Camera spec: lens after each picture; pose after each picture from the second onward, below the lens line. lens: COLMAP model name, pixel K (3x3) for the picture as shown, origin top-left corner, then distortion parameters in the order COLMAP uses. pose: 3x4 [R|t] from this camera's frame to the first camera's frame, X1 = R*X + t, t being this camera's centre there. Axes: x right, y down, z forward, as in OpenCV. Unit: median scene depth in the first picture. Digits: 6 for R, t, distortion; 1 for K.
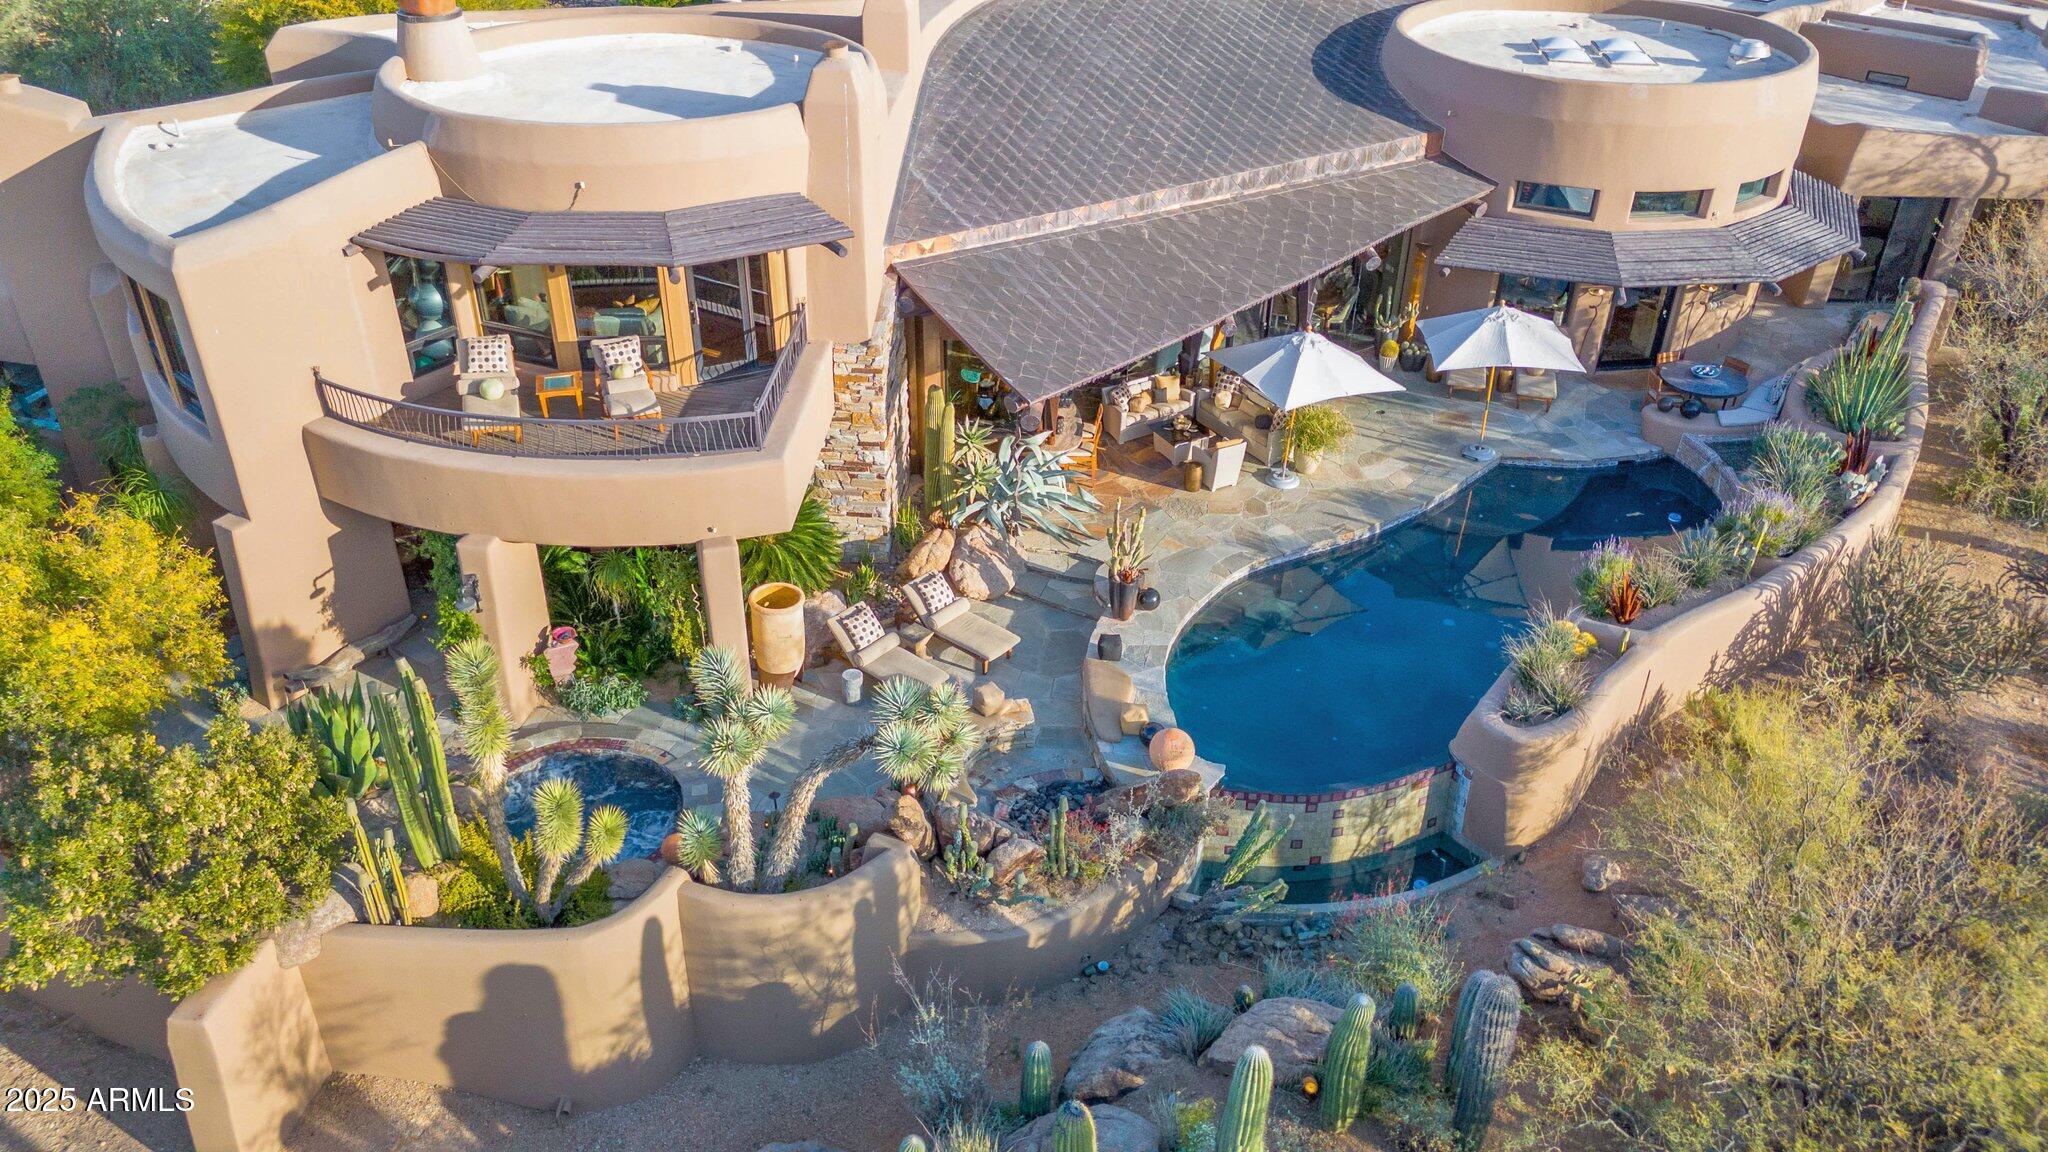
lens RADIAL K [[1480.2, 0, 1024.0], [0, 1480.2, 576.0], [0, 0, 1]] dist [0.021820, -0.002097]
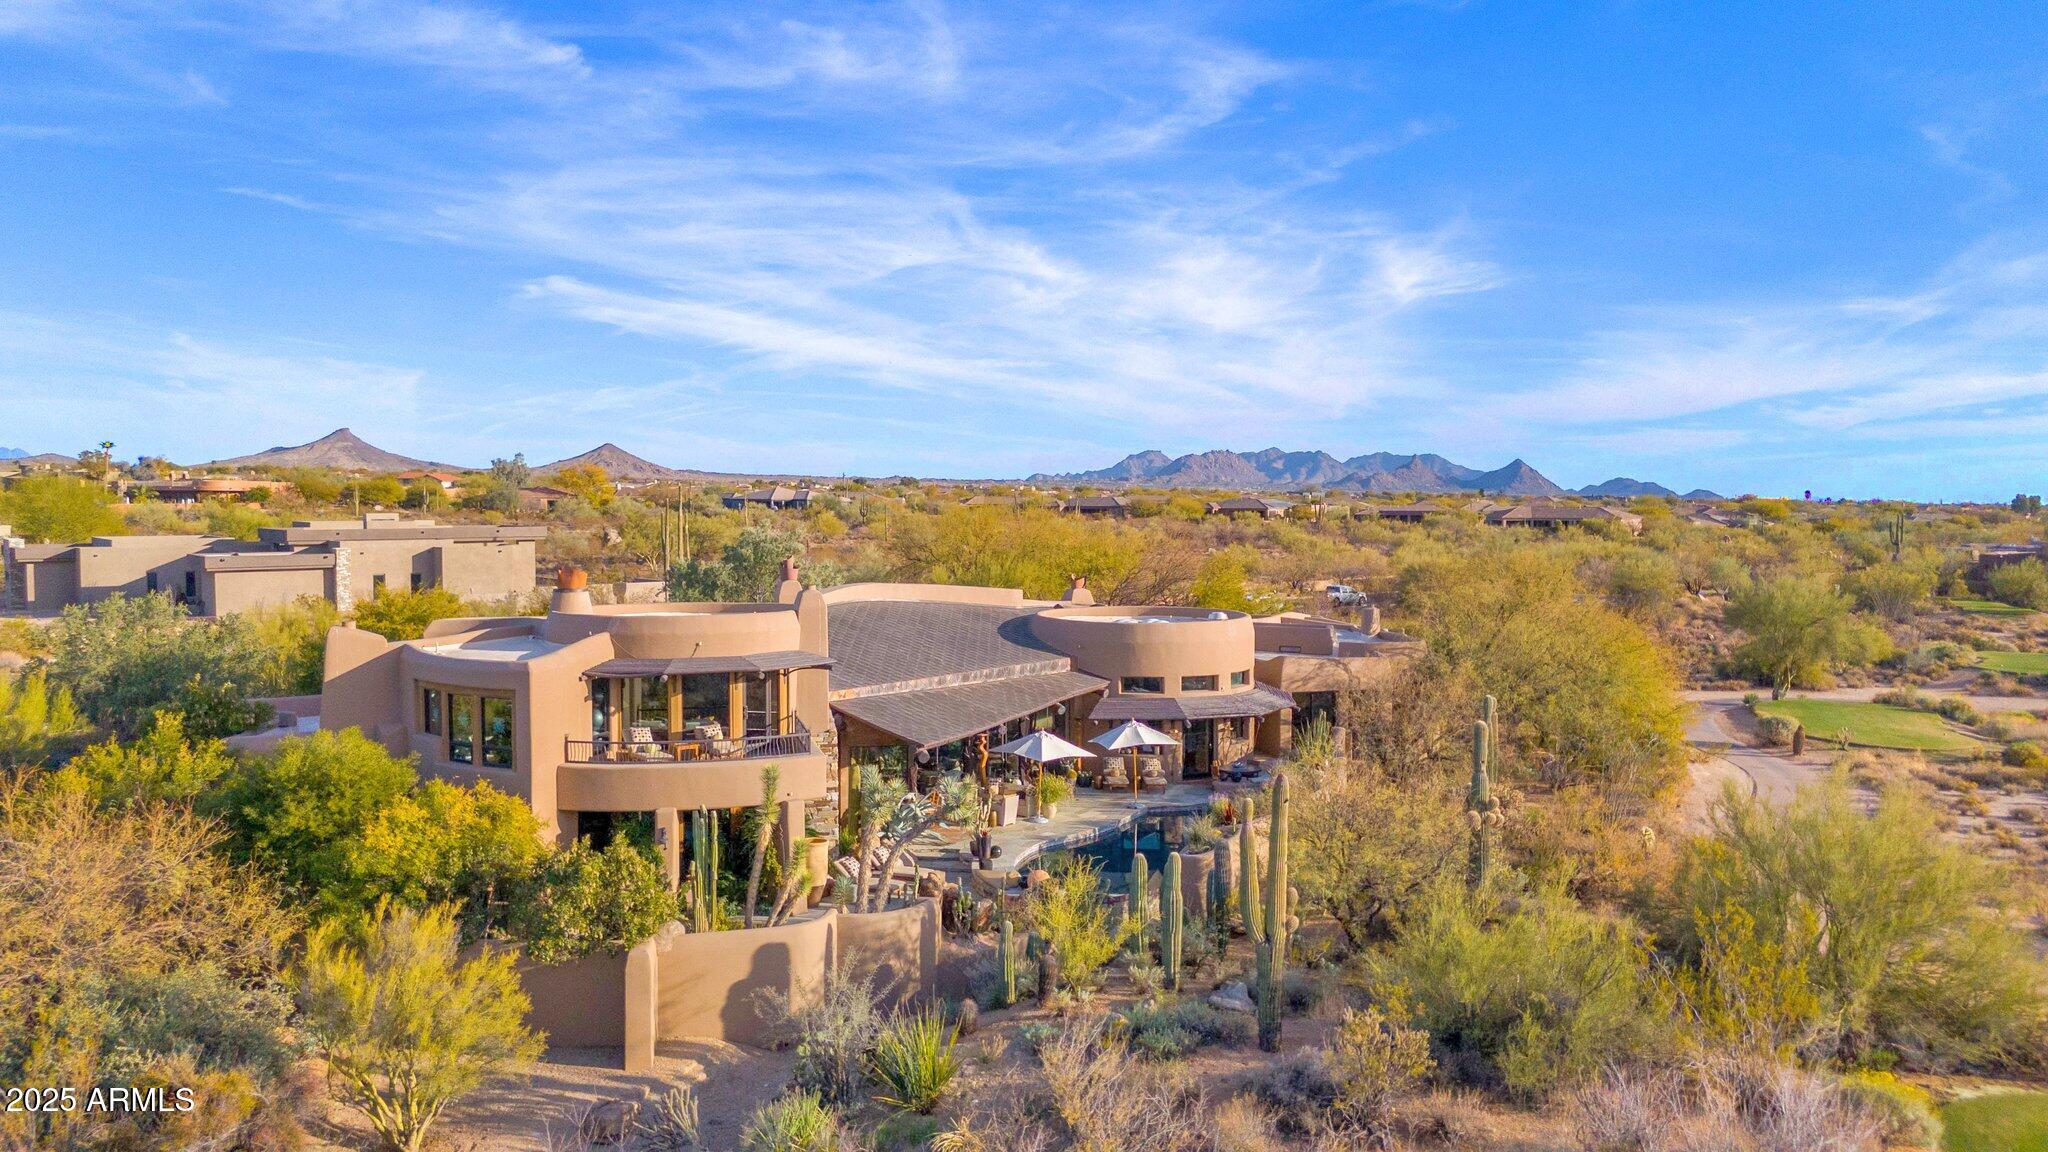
lens RADIAL K [[1537.0, 0, 1024.0], [0, 1537.0, 576.0], [0, 0, 1]] dist [0.008969, 0.001470]
pose [[0.948846, -0.028693, 0.314434, -0.434551], [0.183306, 0.860909, -0.474589, 0.583481], [-0.257081, 0.507949, 0.822130, -0.690239]]
